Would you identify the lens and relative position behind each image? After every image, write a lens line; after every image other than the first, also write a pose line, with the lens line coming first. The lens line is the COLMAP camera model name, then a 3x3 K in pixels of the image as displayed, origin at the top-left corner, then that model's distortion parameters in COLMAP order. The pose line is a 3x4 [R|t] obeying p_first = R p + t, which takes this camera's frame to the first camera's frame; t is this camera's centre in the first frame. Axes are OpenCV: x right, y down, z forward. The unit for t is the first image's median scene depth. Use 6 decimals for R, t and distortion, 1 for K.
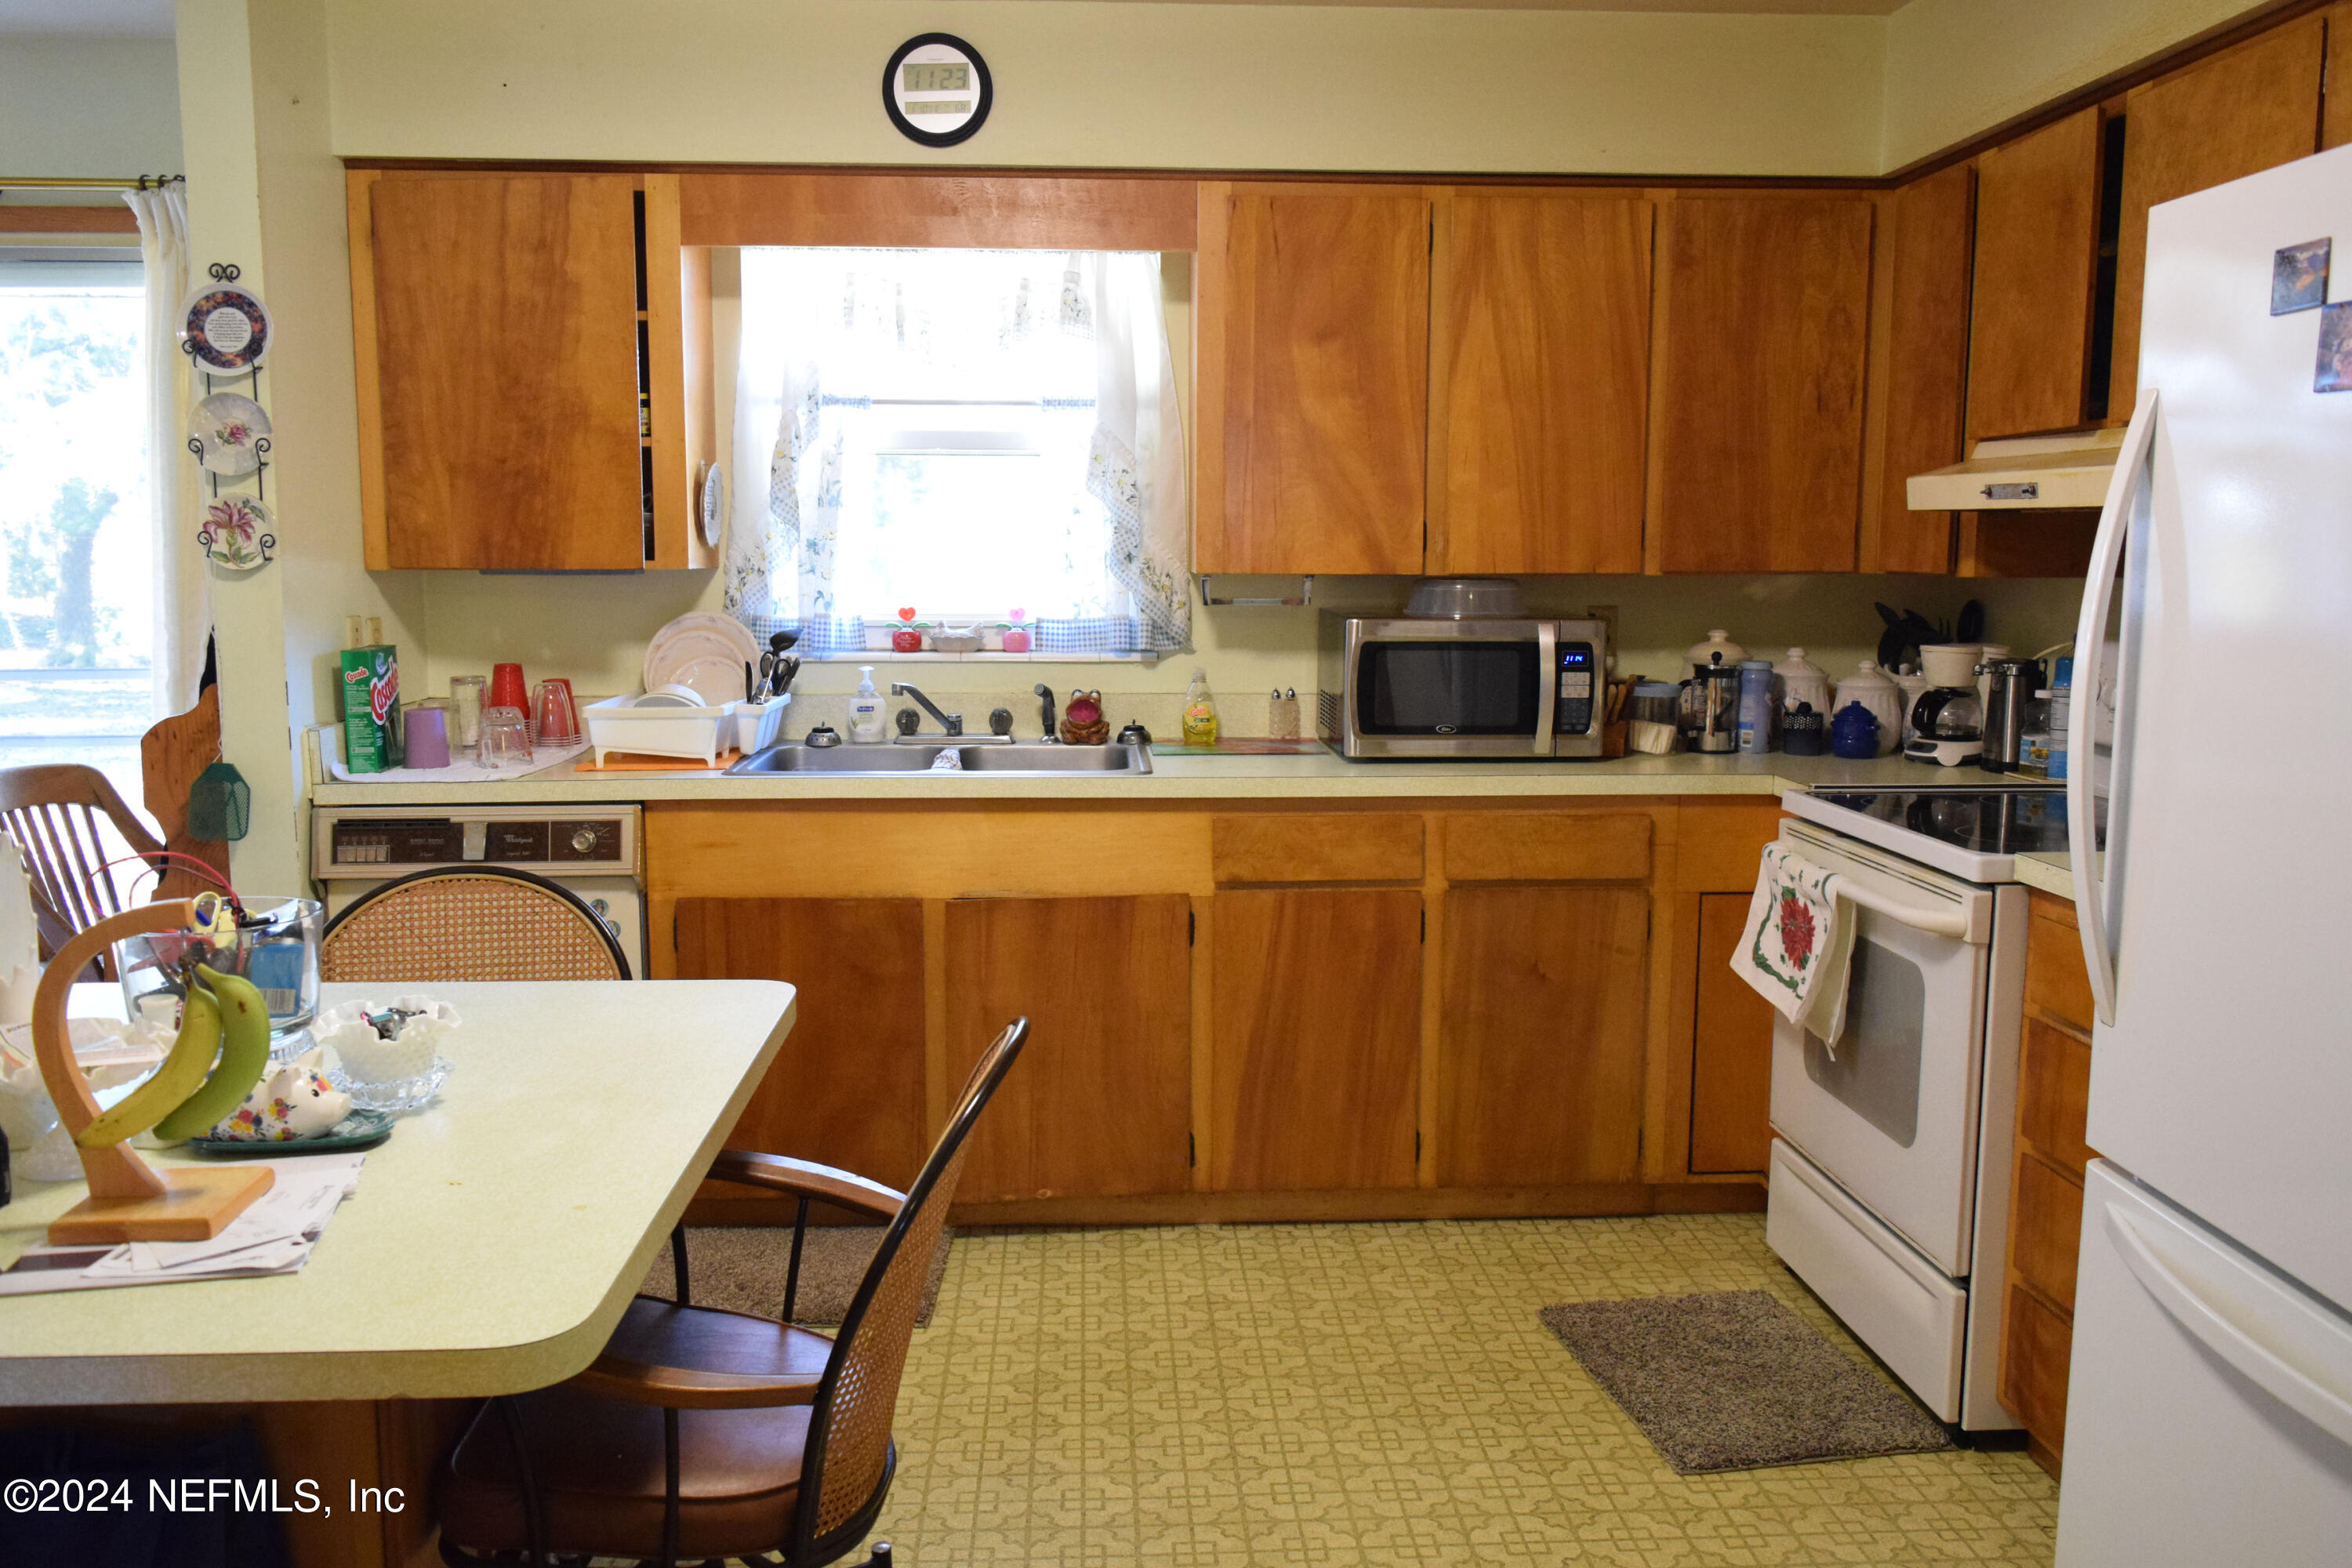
lens RADIAL K [[1841.3, 0, 1182.3], [0, 1841.3, 784.2], [0, 0, 1]] dist [-0.009111, -0.000072]
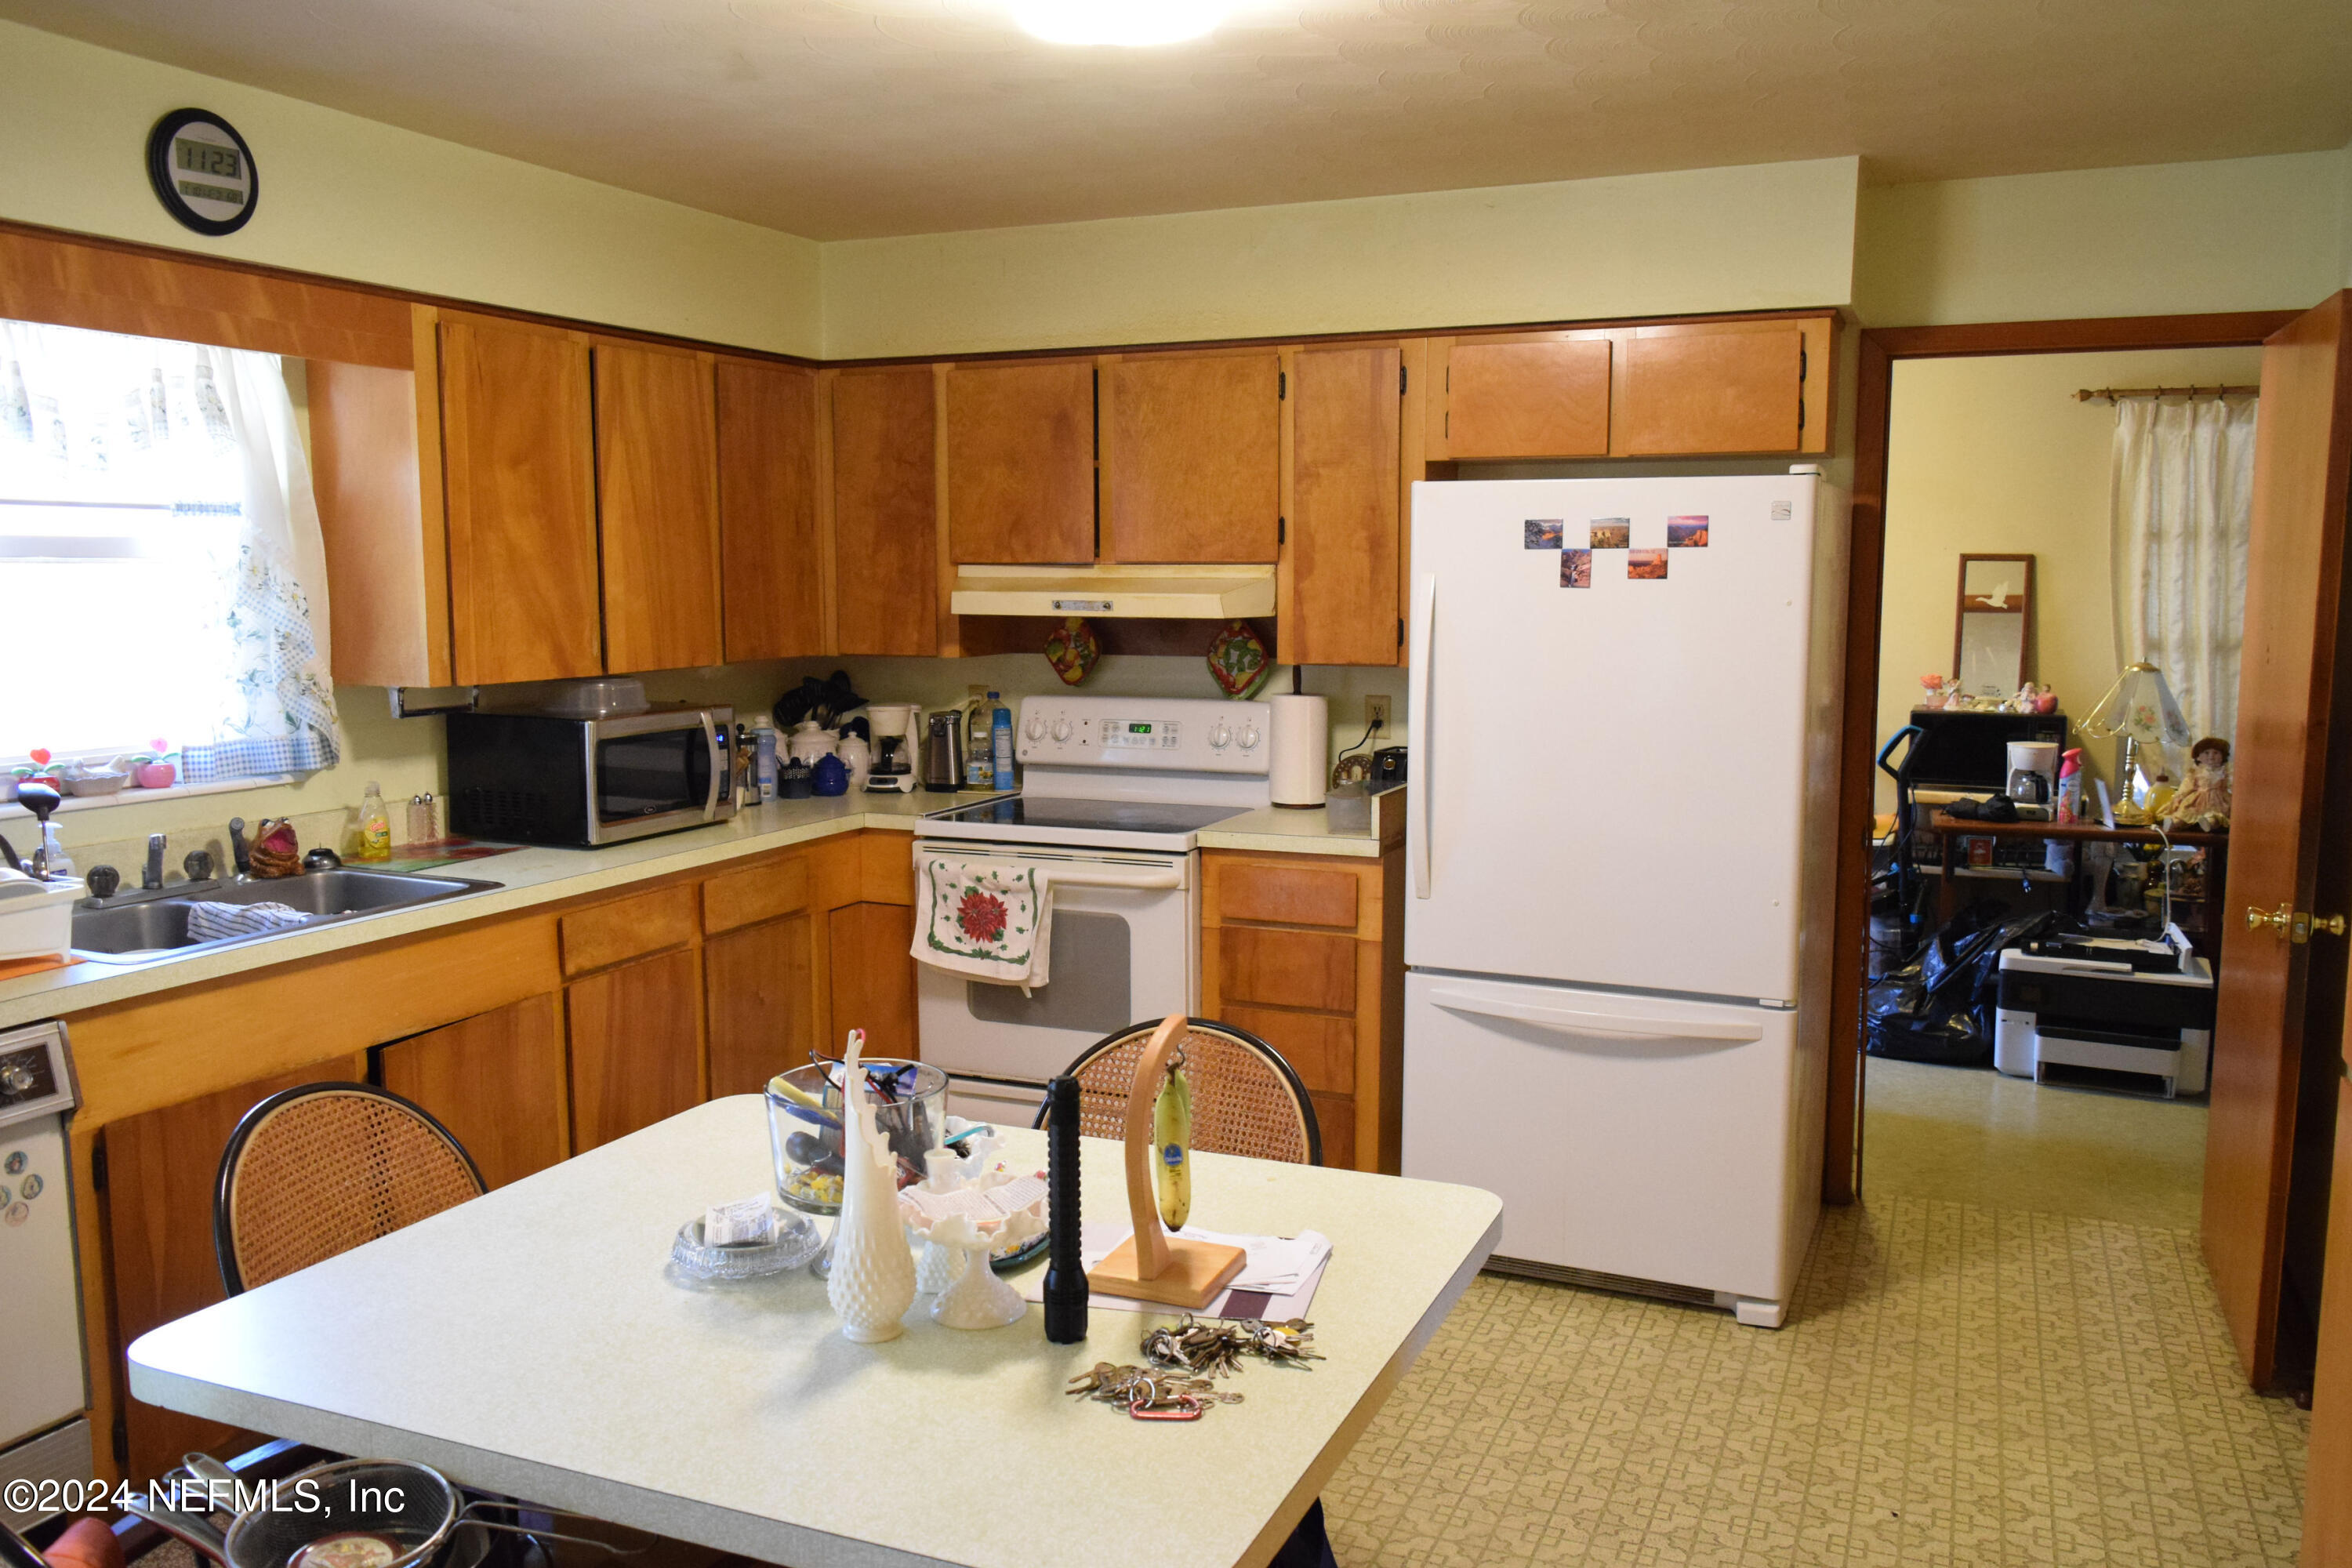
lens RADIAL K [[1841.3, 0, 1182.3], [0, 1841.3, 784.2], [0, 0, 1]] dist [-0.009111, -0.000072]
pose [[0.446028, -0.107797, 0.888504, -0.718465], [0.121065, 0.990863, 0.059441, -0.072989], [-0.886793, 0.081054, 0.455003, 0.183150]]
